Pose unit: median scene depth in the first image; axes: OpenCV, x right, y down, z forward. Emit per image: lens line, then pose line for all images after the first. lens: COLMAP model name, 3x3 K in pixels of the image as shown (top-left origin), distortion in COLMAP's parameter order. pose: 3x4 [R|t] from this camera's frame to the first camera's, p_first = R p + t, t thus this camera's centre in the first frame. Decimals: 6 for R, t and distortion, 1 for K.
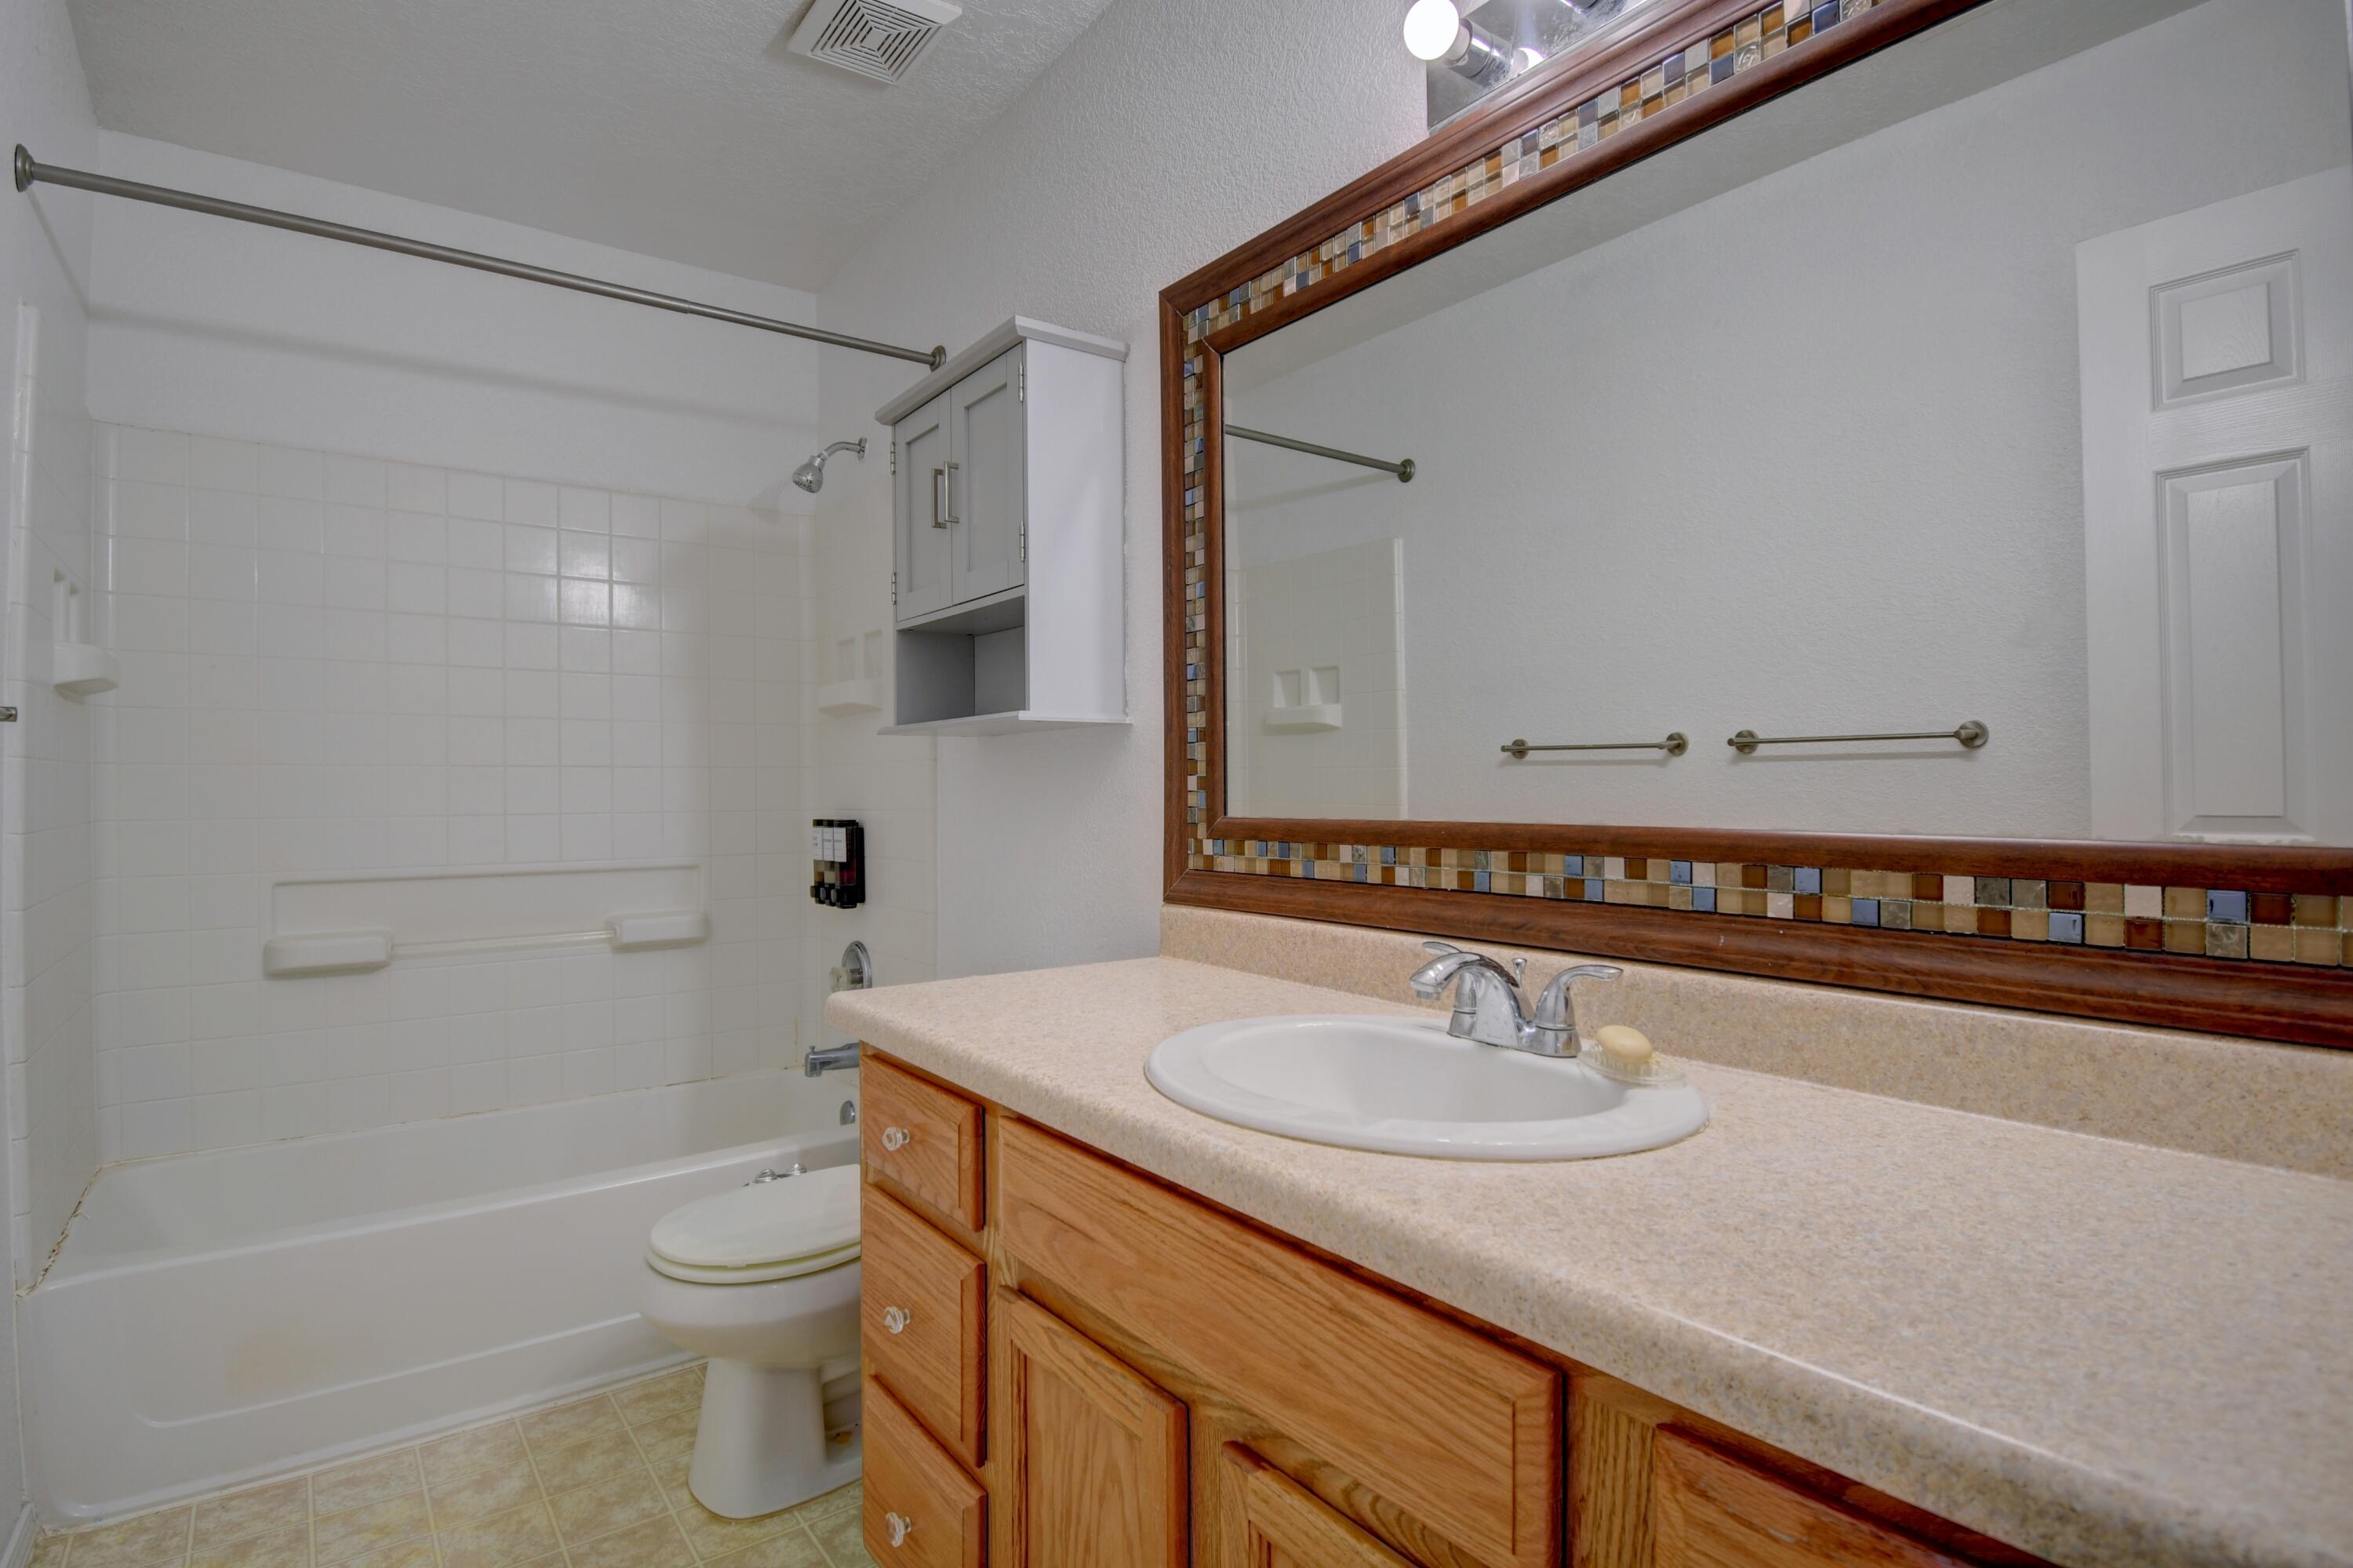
lens RADIAL K [[1168.8, 0, 1175.6], [0, 1168.8, 782.0], [0, 0, 1]] dist [0.000047, 0.000002]
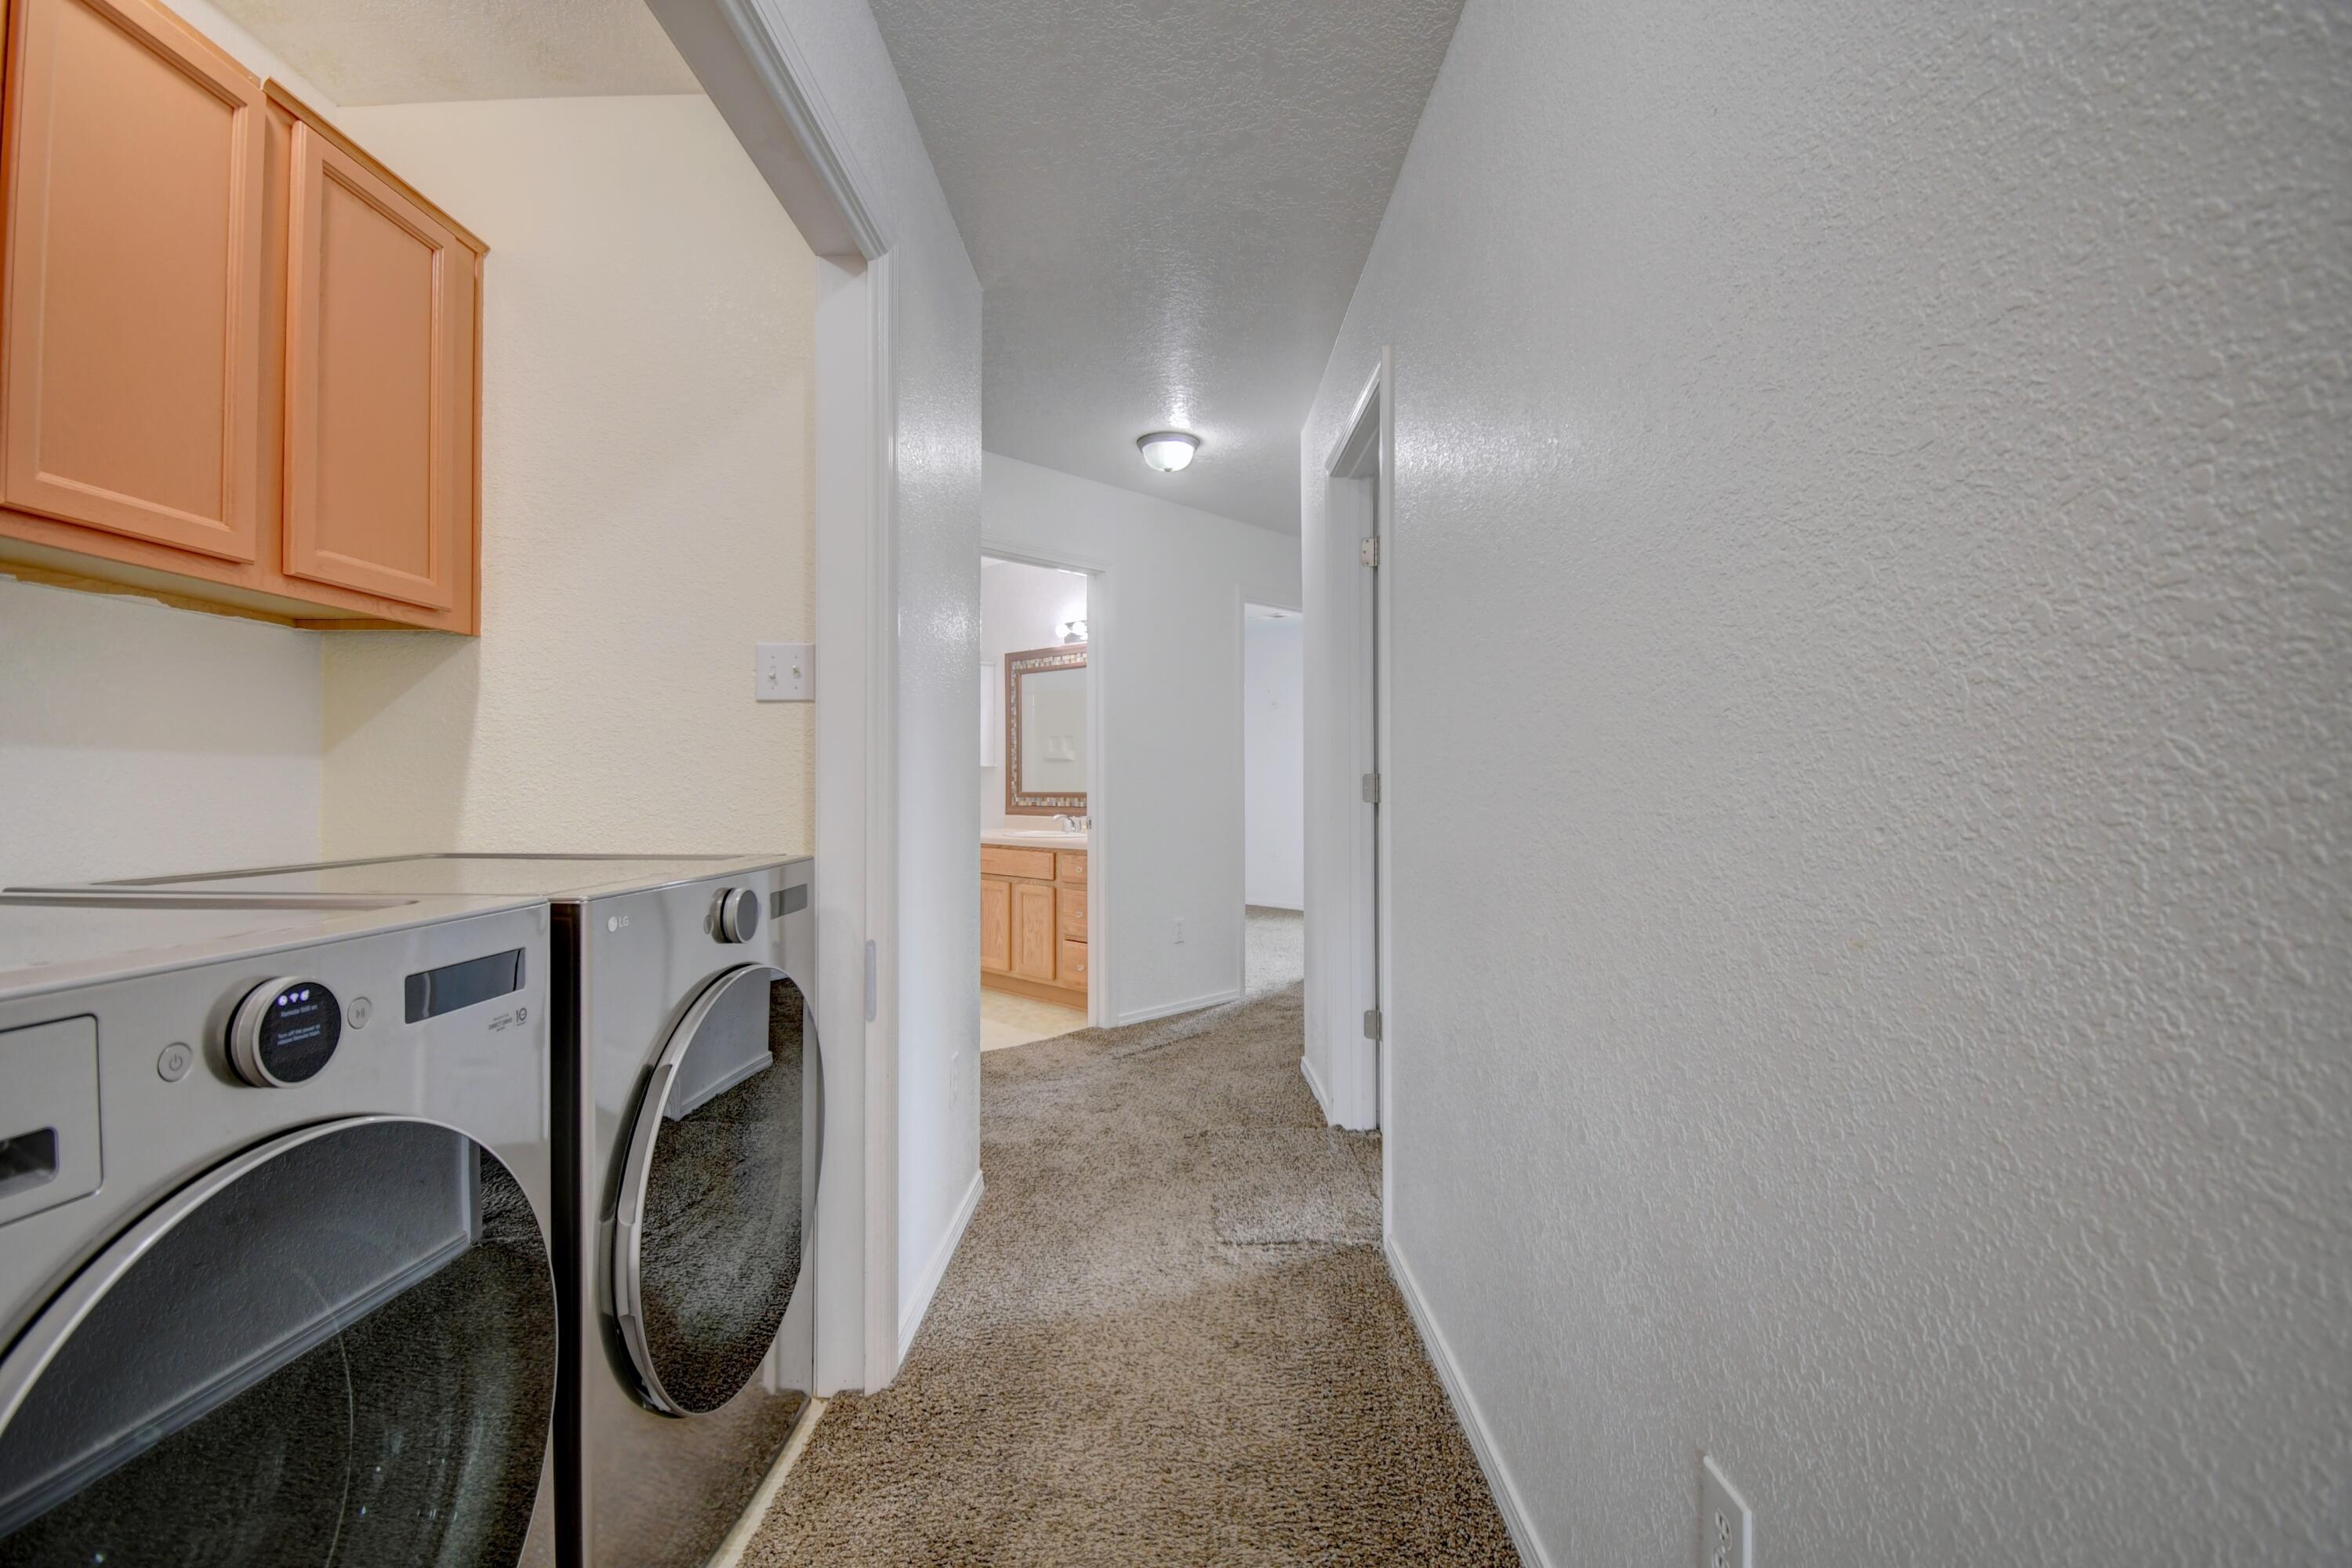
lens RADIAL K [[1032.5, 0, 1171.4], [0, 1032.5, 785.6], [0, 0, 1]] dist [-0.013950, -0.002774]
pose [[0.986881, 0.005473, 0.161356, -0.019359], [-0.006294, 0.999970, 0.004575, -0.009265], [-0.161326, -0.005530, 0.986886, -2.491524]]
